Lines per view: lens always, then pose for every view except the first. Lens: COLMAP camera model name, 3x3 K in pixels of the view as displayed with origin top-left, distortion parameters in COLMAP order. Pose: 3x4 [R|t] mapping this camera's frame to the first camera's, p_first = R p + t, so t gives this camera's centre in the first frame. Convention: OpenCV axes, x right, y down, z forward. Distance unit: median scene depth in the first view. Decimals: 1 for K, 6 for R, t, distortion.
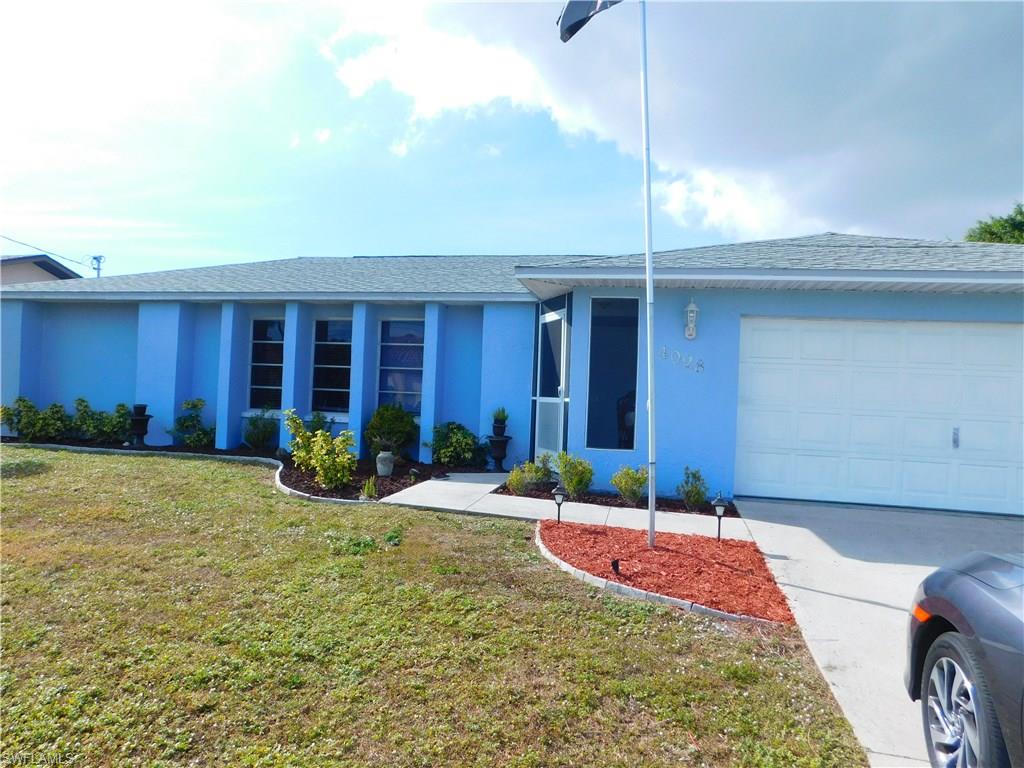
lens RADIAL K [[698.1, 0, 495.3], [0, 698.1, 385.8], [0, 0, 1]] dist [-0.027370, 0.002202]
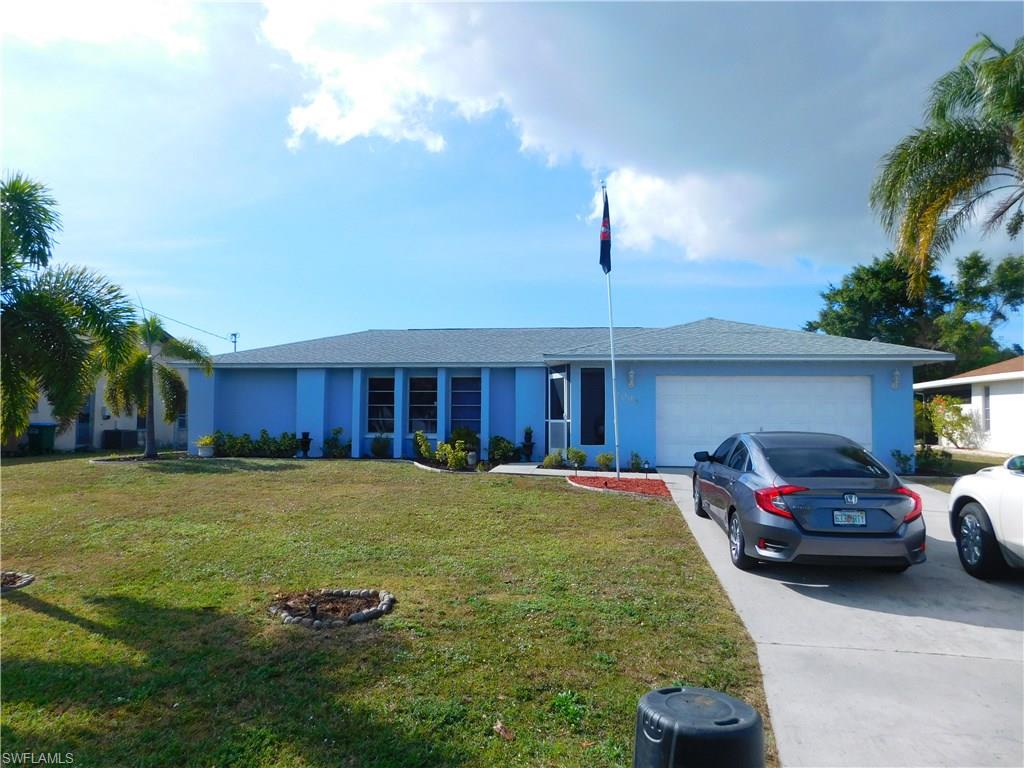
lens RADIAL K [[678.8, 0, 512.0], [0, 678.8, 384.0], [0, 0, 1]] dist [-0.052159, 0.001142]
pose [[0.994866, -0.027144, 0.097490, -0.199764], [0.030728, 0.998899, -0.035453, -0.016790], [-0.096420, 0.038267, 0.994605, -0.721024]]
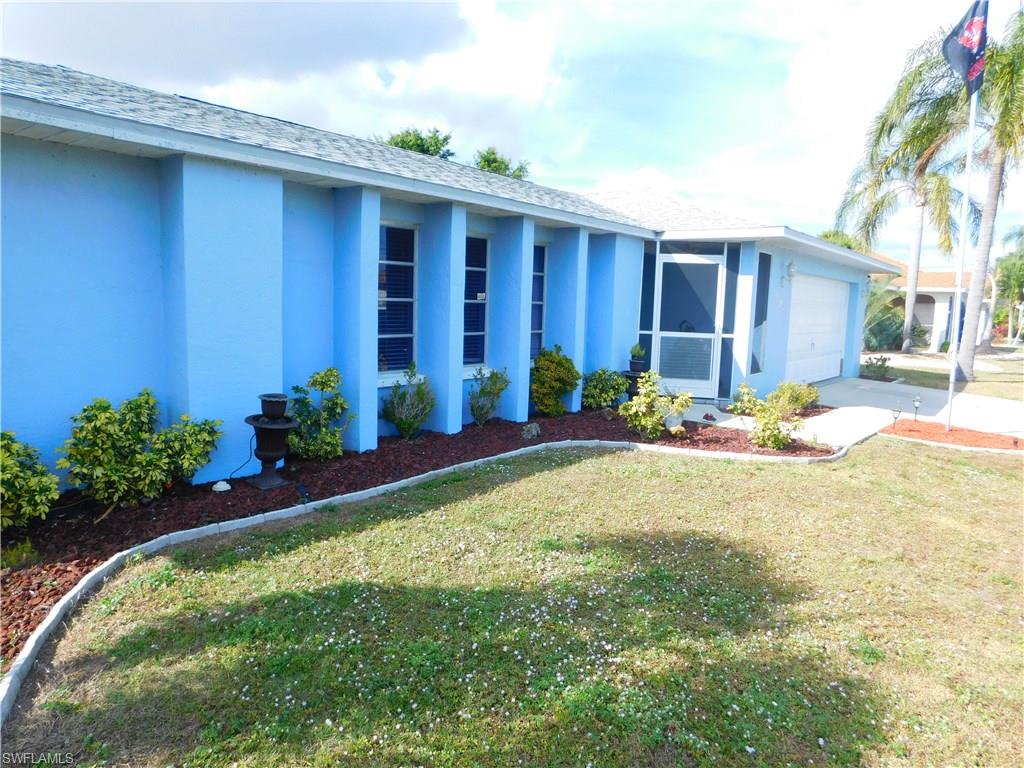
lens RADIAL K [[678.8, 0, 512.0], [0, 678.8, 384.0], [0, 0, 1]] dist [-0.052159, 0.001142]
pose [[0.439703, -0.133186, 0.888213, -0.952066], [-0.026633, 0.986575, 0.161120, -0.064646], [-0.897748, -0.094501, 0.430253, 0.734738]]
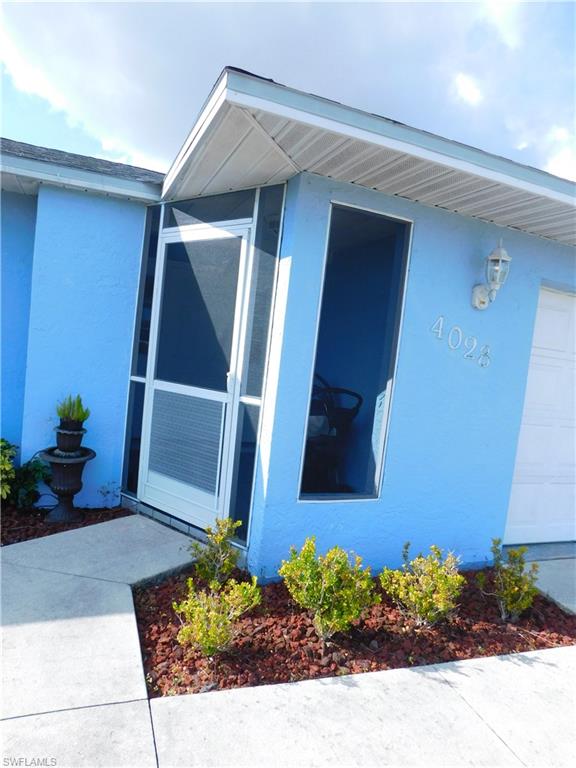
lens RADIAL K [[529.1, 0, 286.8], [0, 529.1, 405.4], [0, 0, 1]] dist [0.000736, 0.001252]
pose [[0.820749, 0.002492, 0.571283, -0.087839], [-0.084319, 0.989567, 0.116822, -0.021078], [-0.565032, -0.144052, 0.812397, 0.589636]]
